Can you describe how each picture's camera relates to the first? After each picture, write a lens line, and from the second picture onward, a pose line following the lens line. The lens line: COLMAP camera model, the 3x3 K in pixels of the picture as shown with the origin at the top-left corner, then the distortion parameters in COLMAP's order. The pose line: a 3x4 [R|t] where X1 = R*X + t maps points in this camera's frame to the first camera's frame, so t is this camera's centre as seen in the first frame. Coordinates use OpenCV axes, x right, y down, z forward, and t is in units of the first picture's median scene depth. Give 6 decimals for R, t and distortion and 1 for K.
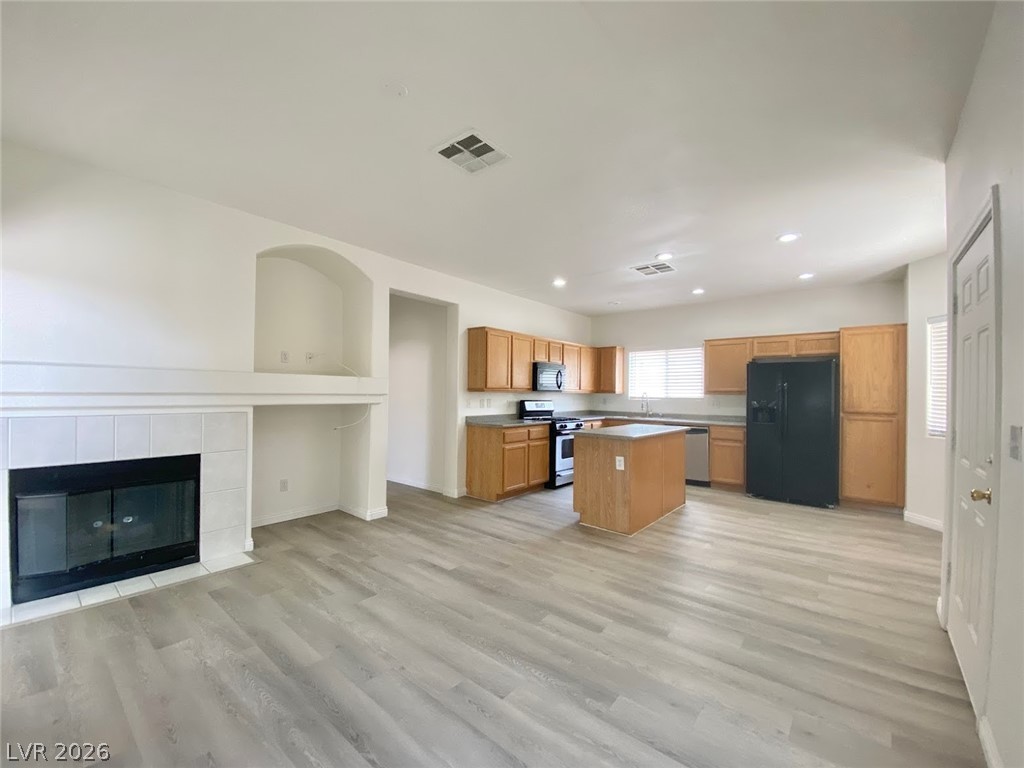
lens RADIAL K [[416.4, 0, 511.6], [0, 416.4, 388.9], [0, 0, 1]] dist [0.050489, -0.034103]
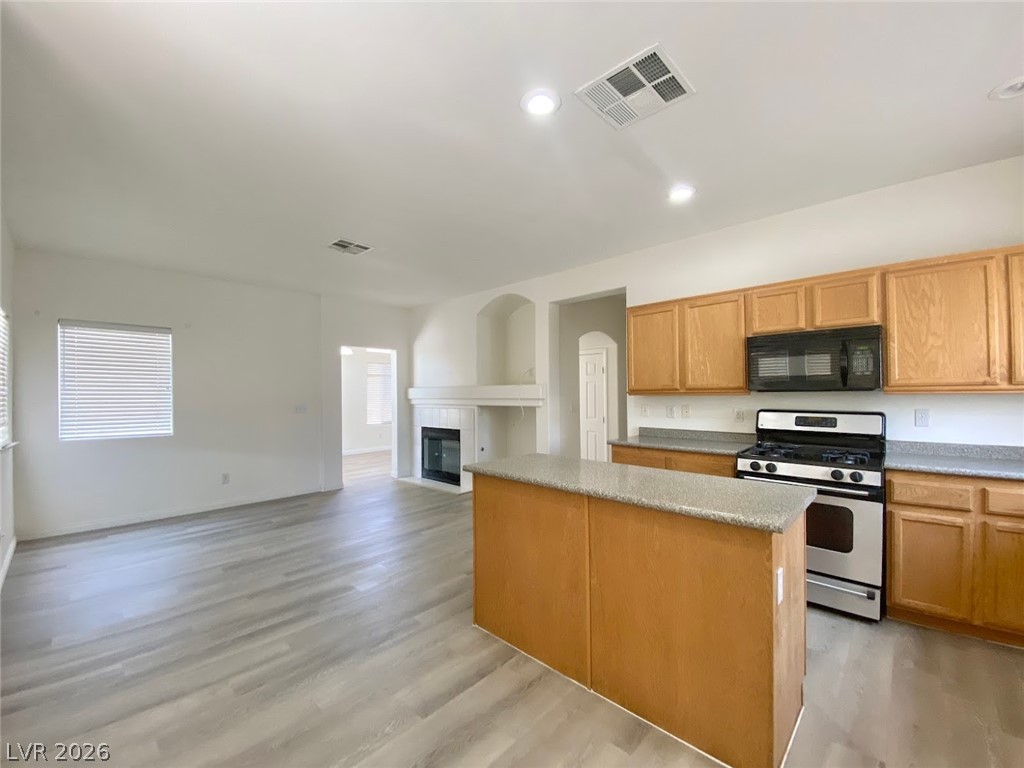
lens RADIAL K [[416.4, 0, 511.6], [0, 416.4, 388.9], [0, 0, 1]] dist [0.050489, -0.034103]
pose [[-0.069224, -0.025007, -0.997288, 0.743928], [0.010466, 0.999613, -0.025791, 0.012802], [0.997546, -0.012223, -0.068935, 0.893793]]
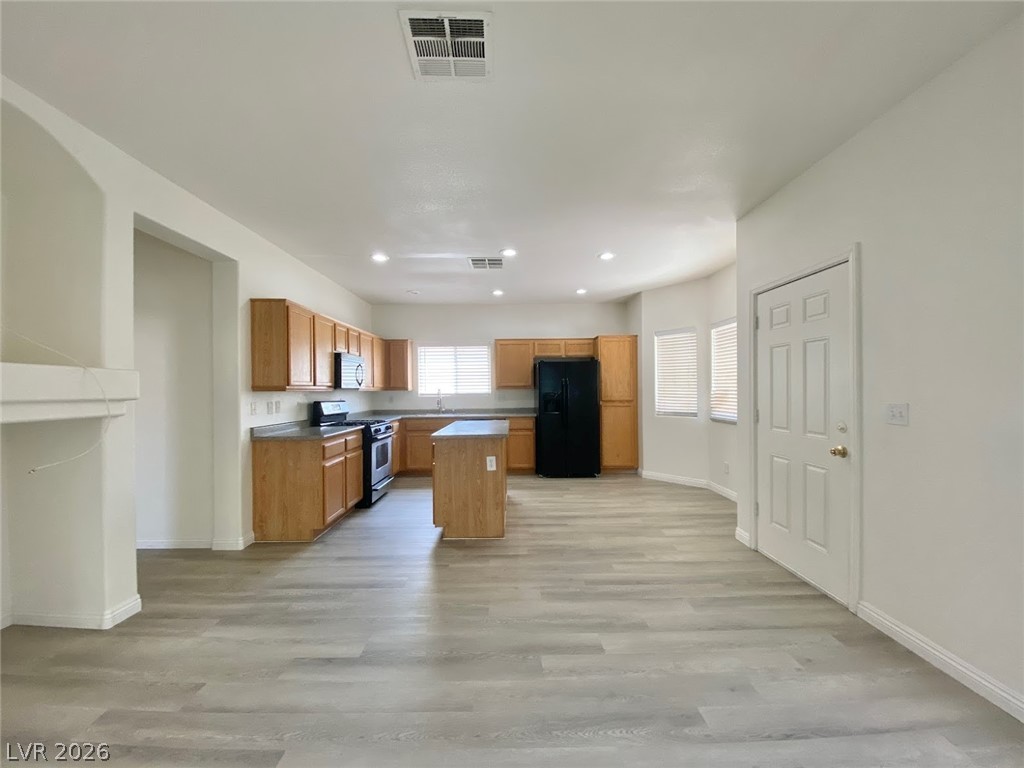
lens RADIAL K [[416.4, 0, 511.6], [0, 416.4, 388.9], [0, 0, 1]] dist [0.050489, -0.034103]
pose [[0.763996, -0.017597, 0.644981, -0.253548], [0.013626, 0.999845, 0.011139, -0.000001], [-0.645077, 0.000279, 0.764118, 0.212244]]
